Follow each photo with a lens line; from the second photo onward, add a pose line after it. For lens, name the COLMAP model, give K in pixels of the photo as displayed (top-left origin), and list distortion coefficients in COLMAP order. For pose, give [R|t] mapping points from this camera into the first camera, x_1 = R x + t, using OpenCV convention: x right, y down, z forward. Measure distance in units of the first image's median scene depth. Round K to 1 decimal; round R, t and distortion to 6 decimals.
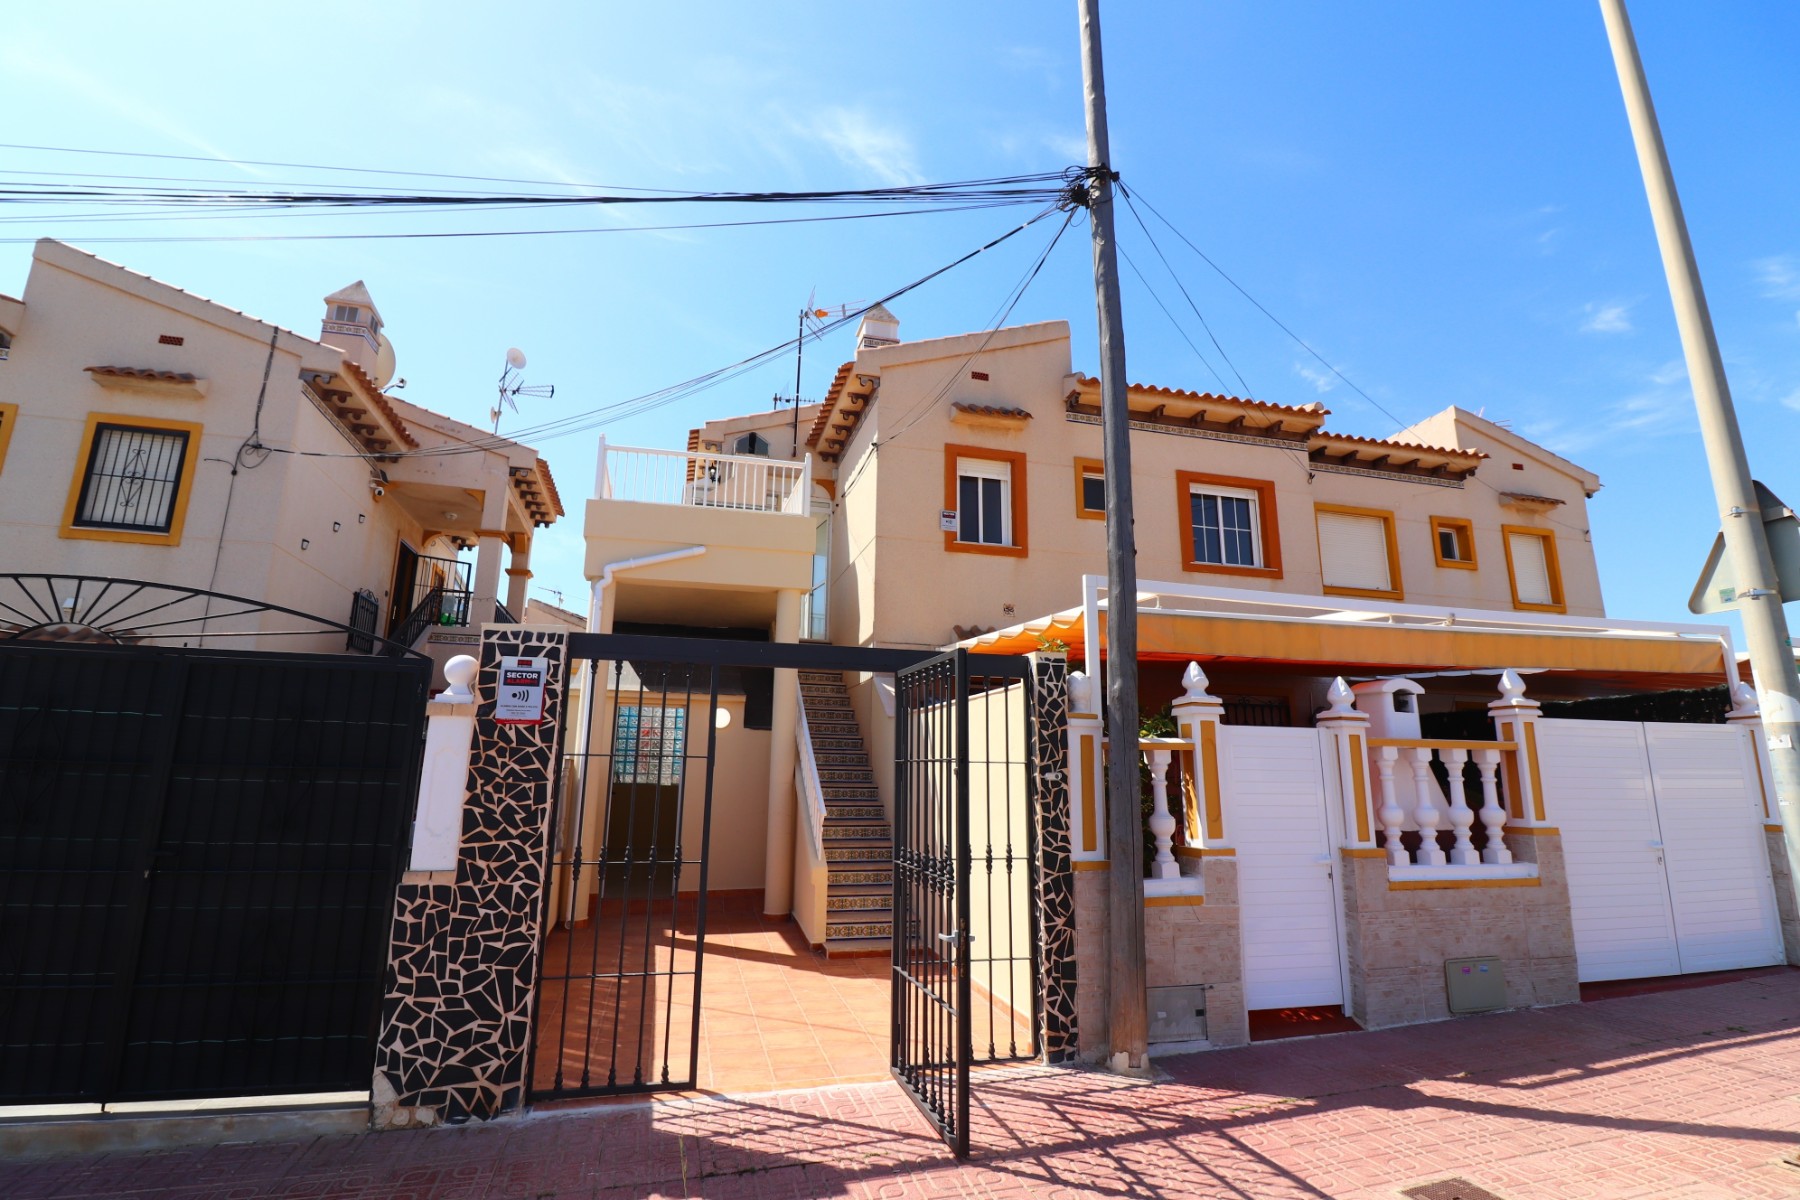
lens RADIAL K [[843.9, 0, 905.0], [0, 843.9, 598.6], [0, 0, 1]] dist [0.002696, -0.014526]
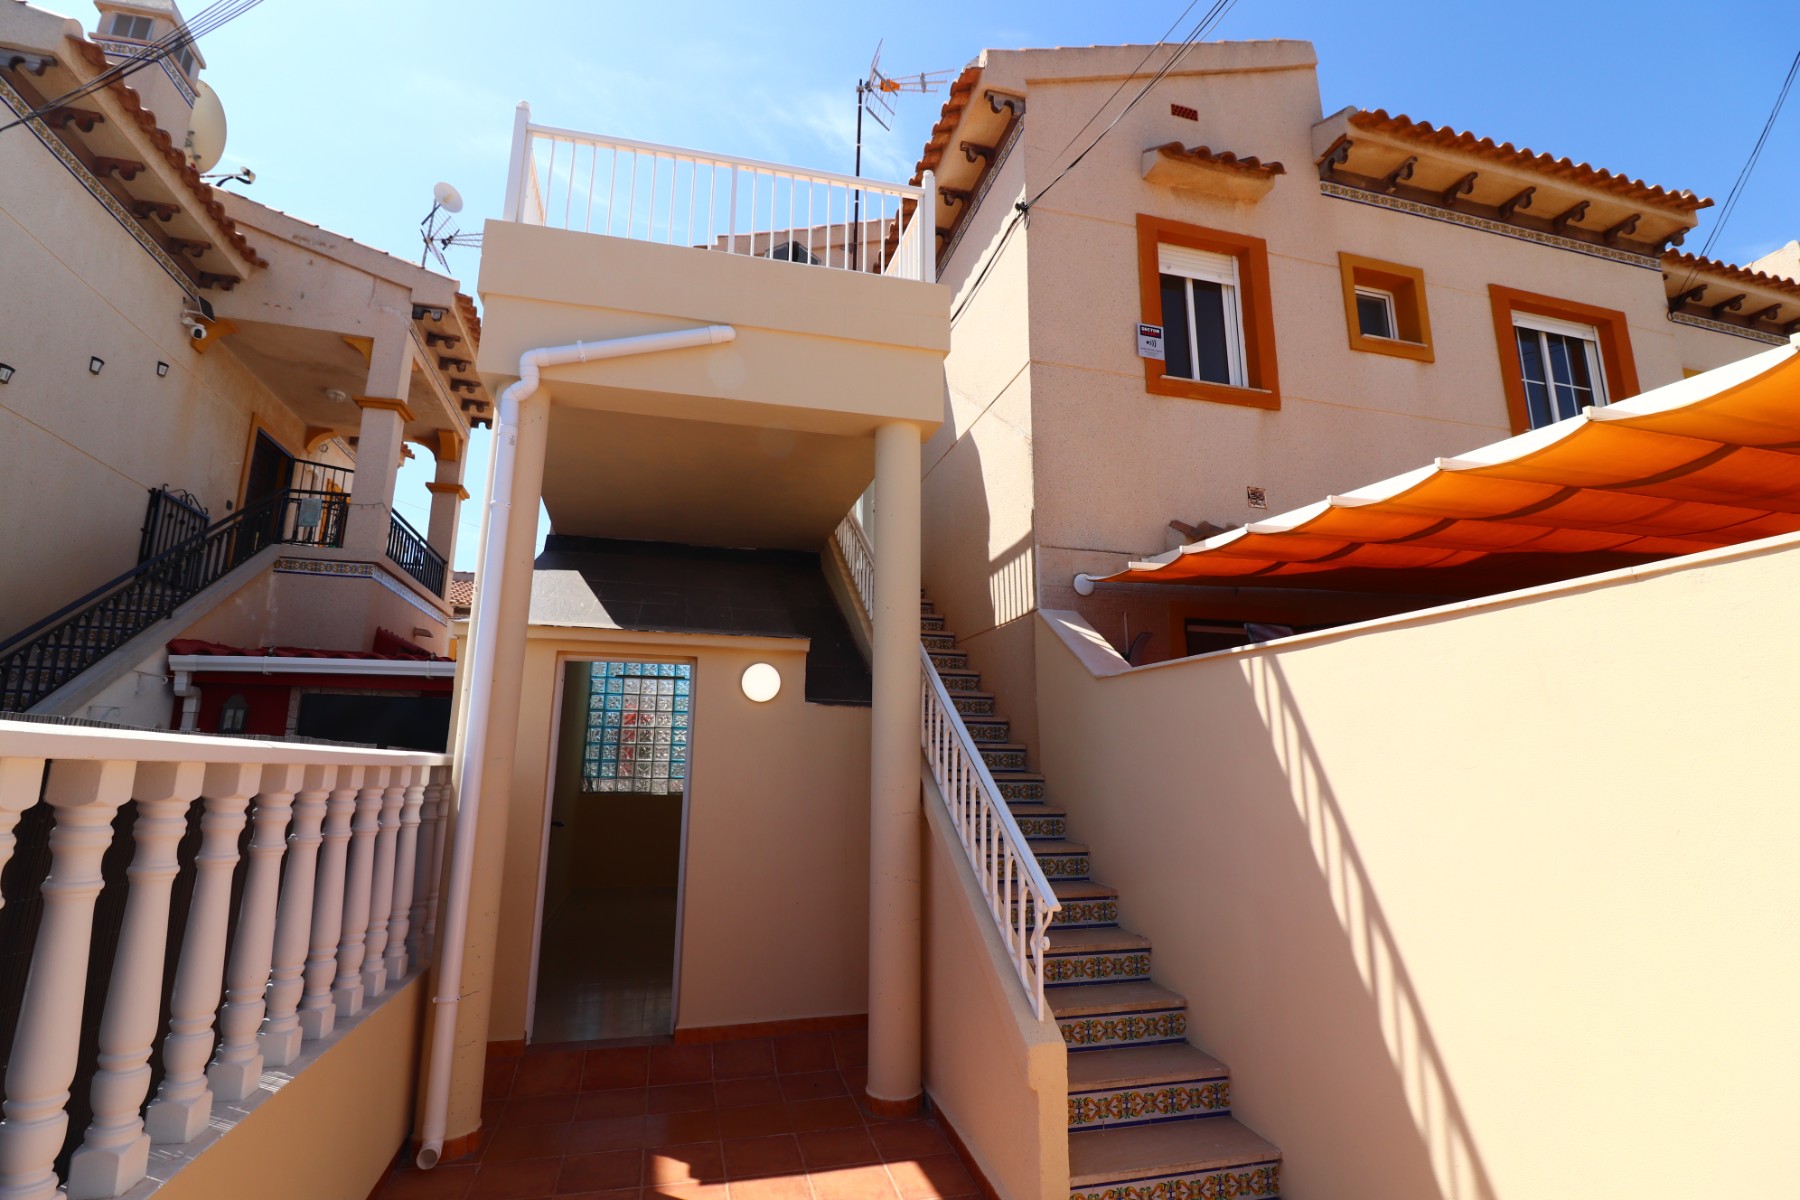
lens RADIAL K [[826.4, 0, 900.0], [0, 826.4, 600.0], [0, 0, 1]] dist [-0.001946, -0.009255]
pose [[0.999985, -0.003516, 0.004317, -0.108862], [0.003481, 0.999962, 0.008013, 0.070249], [-0.004345, -0.007998, 0.999959, 0.396672]]
